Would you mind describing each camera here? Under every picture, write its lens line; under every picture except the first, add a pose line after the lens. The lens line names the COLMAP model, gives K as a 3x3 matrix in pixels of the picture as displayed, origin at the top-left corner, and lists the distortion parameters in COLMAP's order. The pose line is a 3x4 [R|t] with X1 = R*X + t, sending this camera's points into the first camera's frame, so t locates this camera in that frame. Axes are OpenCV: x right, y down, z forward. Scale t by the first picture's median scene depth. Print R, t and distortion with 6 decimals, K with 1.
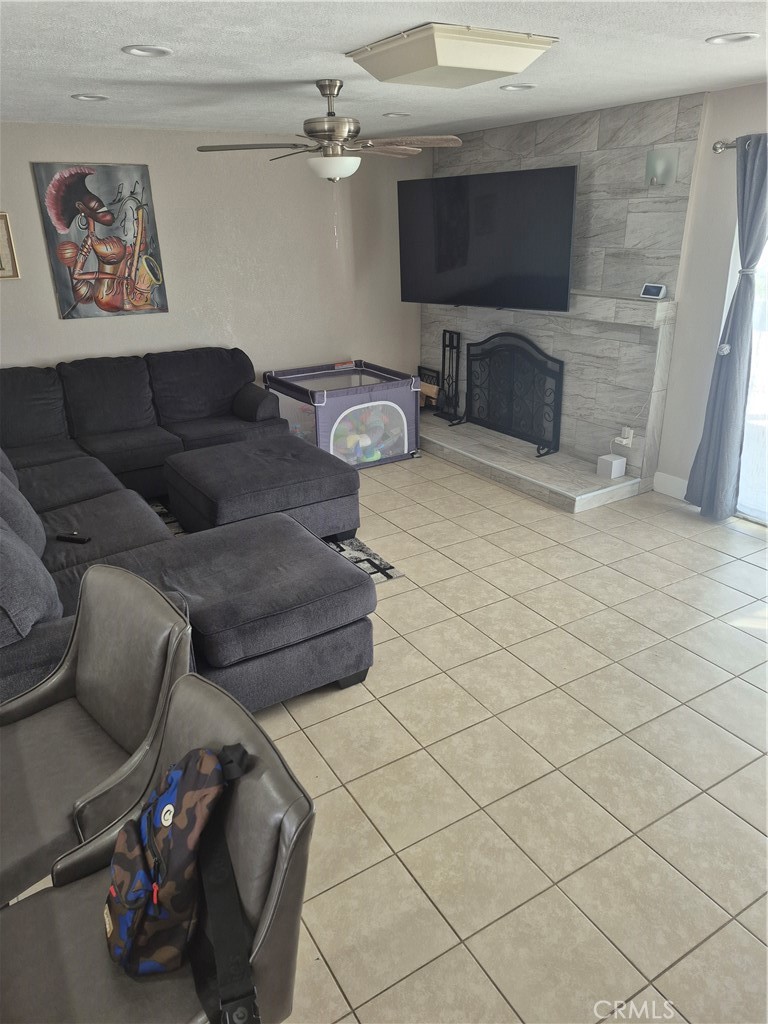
lens RADIAL K [[707.4, 0, 390.7], [0, 707.4, 499.2], [0, 0, 1]] dist [0.082016, -0.096667]
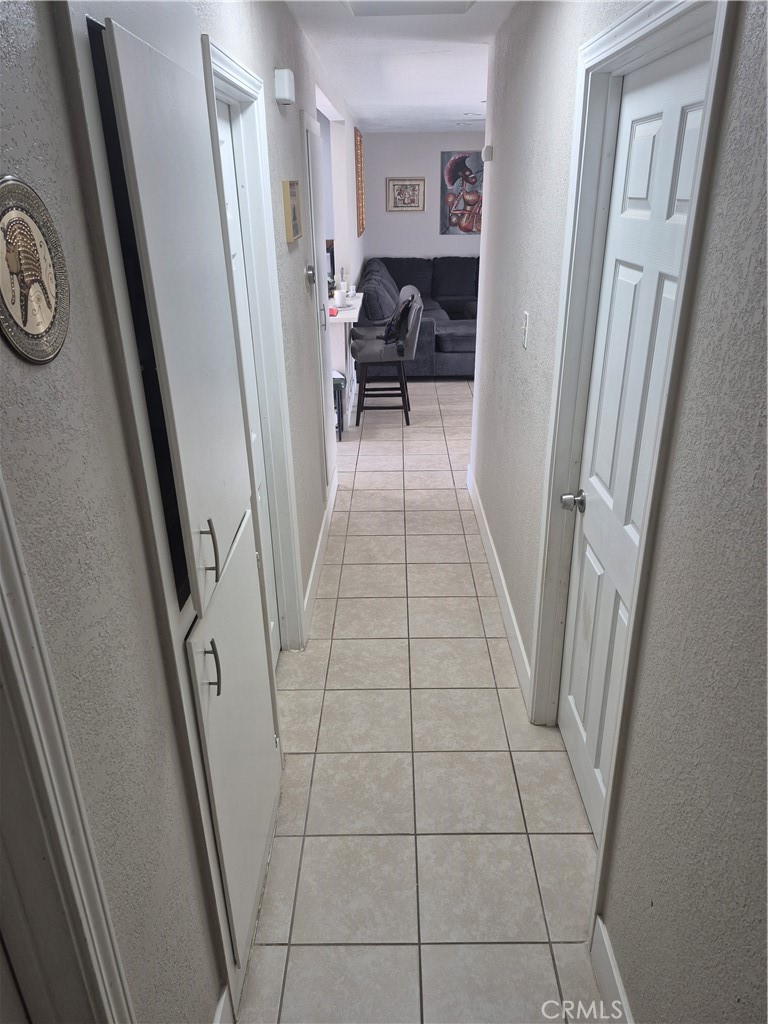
lens RADIAL K [[707.4, 0, 390.7], [0, 707.4, 499.2], [0, 0, 1]] dist [0.082016, -0.096667]
pose [[0.846090, 0.224085, -0.483651, 0.522762], [-0.199321, 0.974524, 0.102828, 0.275608], [0.494372, 0.009400, 0.869200, -0.738104]]
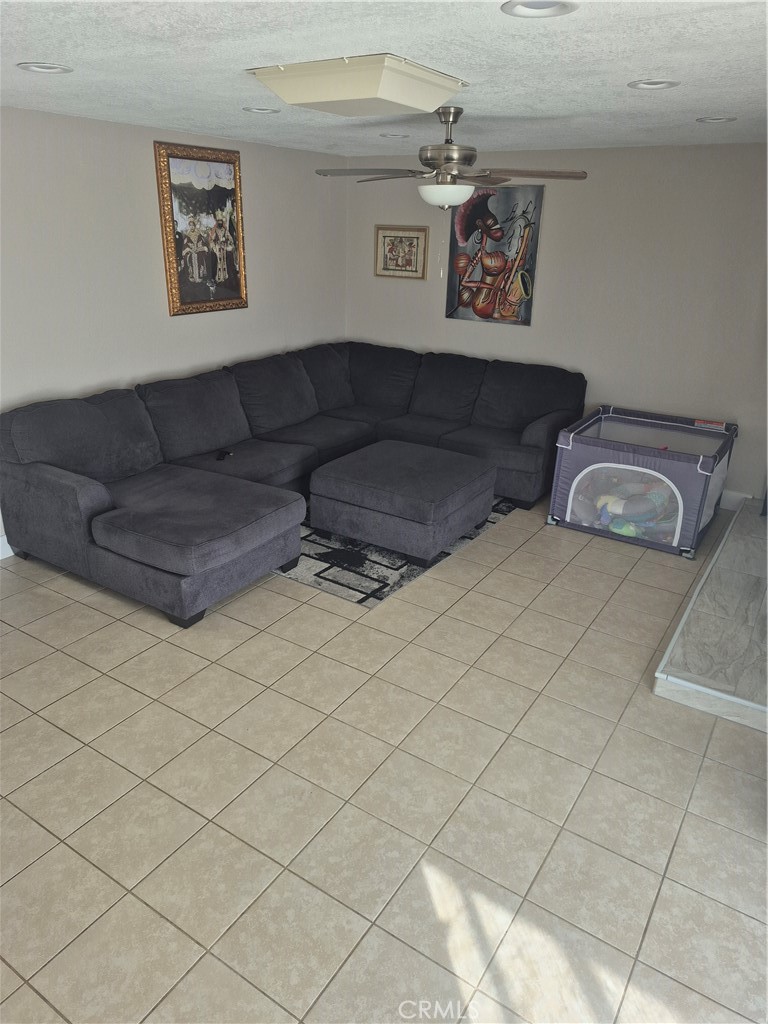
lens RADIAL K [[713.3, 0, 384.0], [0, 713.3, 512.0], [0, 0, 1]] dist [0.086696, -0.101169]
pose [[0.419763, 0.368235, -0.829580, 0.619738], [-0.358832, 0.906868, 0.220975, -0.185804], [0.833690, 0.204922, 0.512804, 0.368862]]
